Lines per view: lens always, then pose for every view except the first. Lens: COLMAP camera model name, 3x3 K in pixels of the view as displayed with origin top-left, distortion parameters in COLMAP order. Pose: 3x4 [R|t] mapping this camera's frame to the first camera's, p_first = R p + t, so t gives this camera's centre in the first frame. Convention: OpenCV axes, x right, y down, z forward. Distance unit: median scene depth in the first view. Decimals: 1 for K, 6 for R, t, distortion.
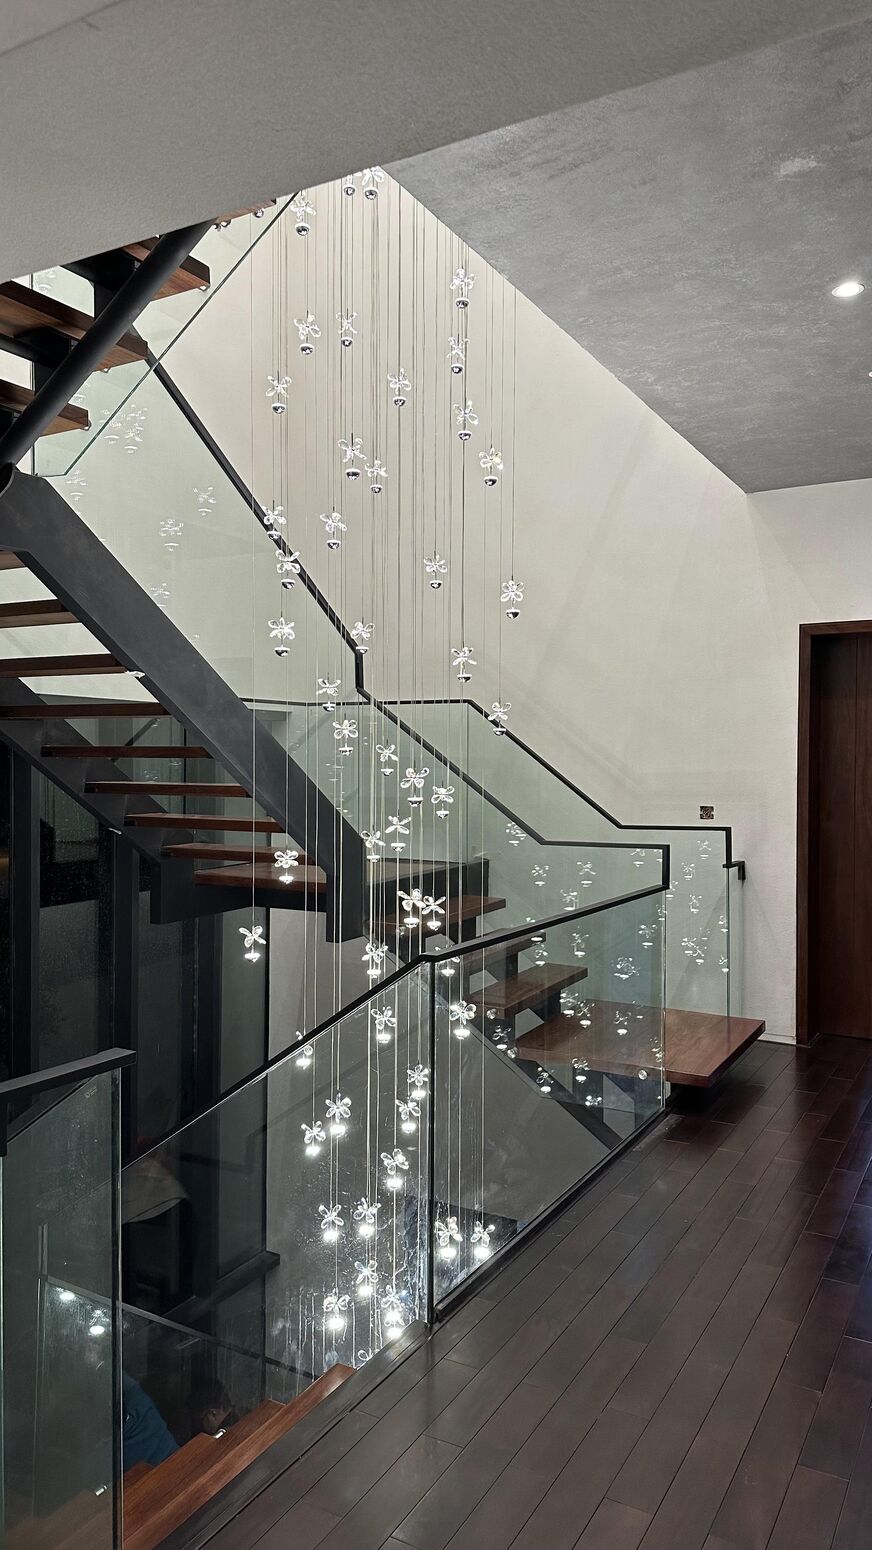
lens RADIAL K [[1054.8, 0, 447.9], [0, 1054.8, 778.0], [0, 0, 1]] dist [0.104024, -0.196111]
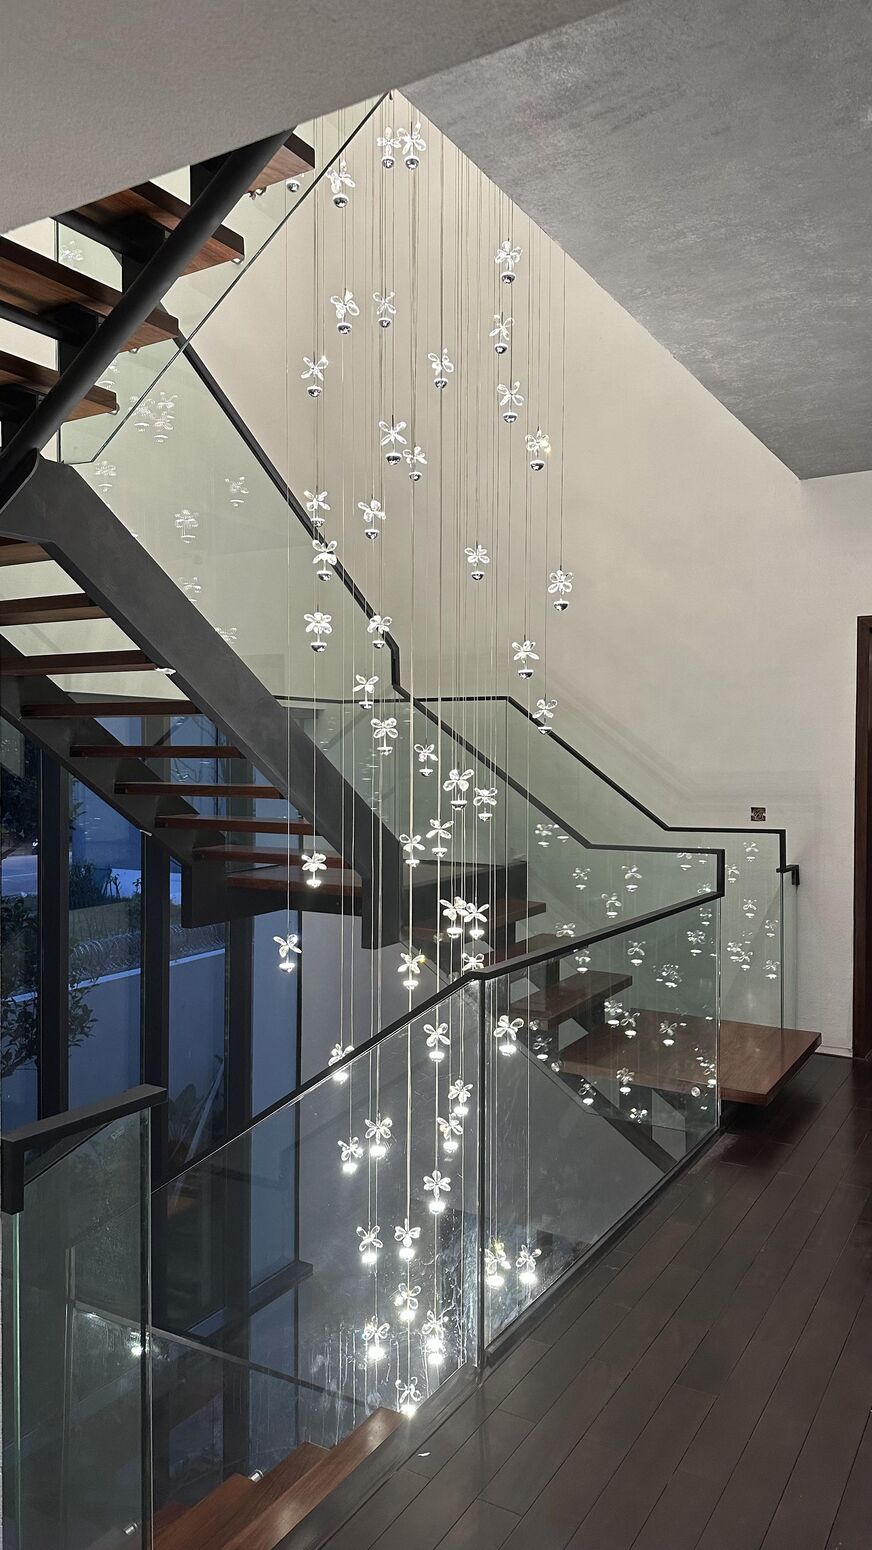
lens RADIAL K [[1057.1, 0, 443.2], [0, 1057.1, 778.3], [0, 0, 1]] dist [0.081006, -0.137369]
pose [[0.999530, 0.000151, -0.030653, -0.014265], [-0.000037, 0.999993, 0.003709, -0.004480], [0.030653, -0.003706, 0.999523, 0.048156]]
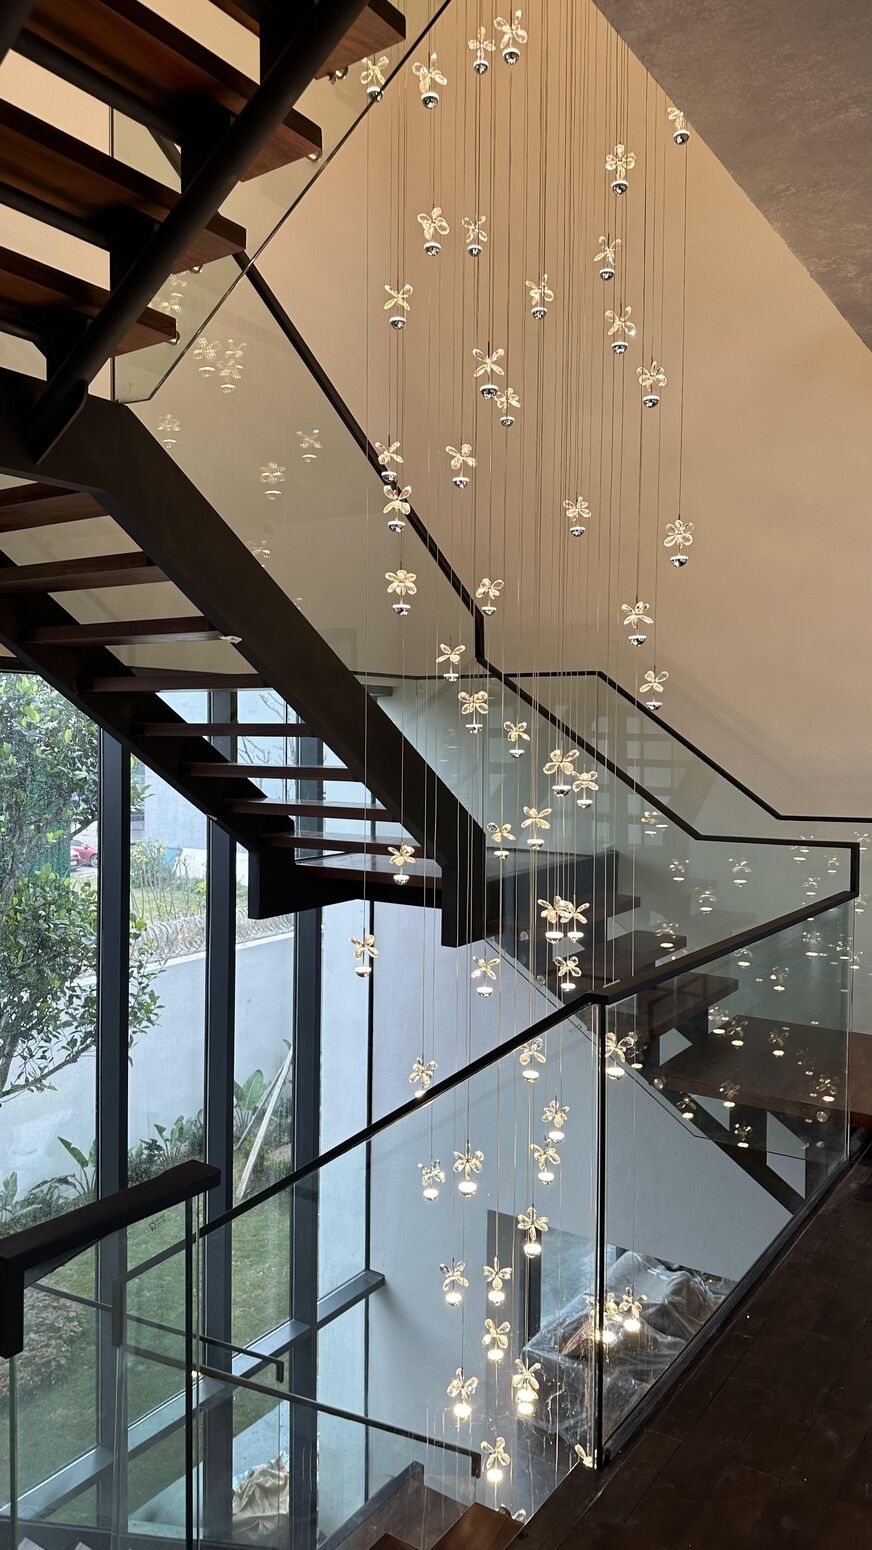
lens RADIAL K [[1063.0, 0, 447.9], [0, 1063.0, 764.0], [0, 0, 1]] dist [0.046522, -0.072836]
pose [[0.995980, 0.005963, -0.089374, -0.040279], [-0.005301, 0.999957, 0.007638, -0.003811], [0.089416, -0.007134, 0.995969, 0.152776]]
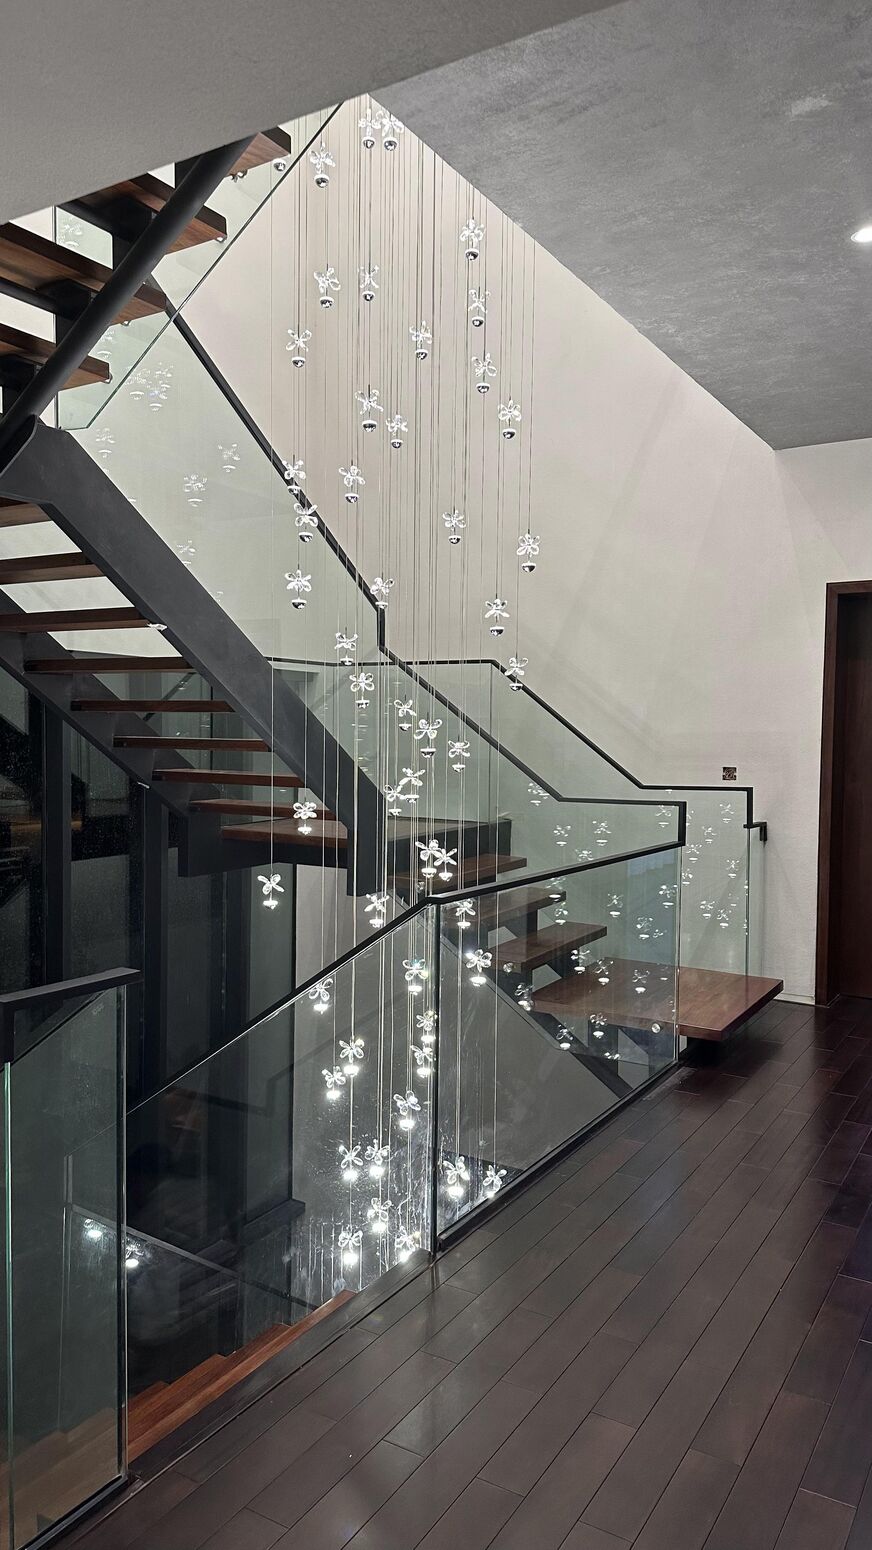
lens RADIAL K [[1057.1, 0, 443.2], [0, 1057.1, 778.3], [0, 0, 1]] dist [0.081006, -0.137369]
pose [[0.999202, 0.009229, -0.038865, 0.019964], [-0.008147, 0.999577, 0.027926, 0.016435], [0.039107, -0.027587, 0.998854, -0.012398]]
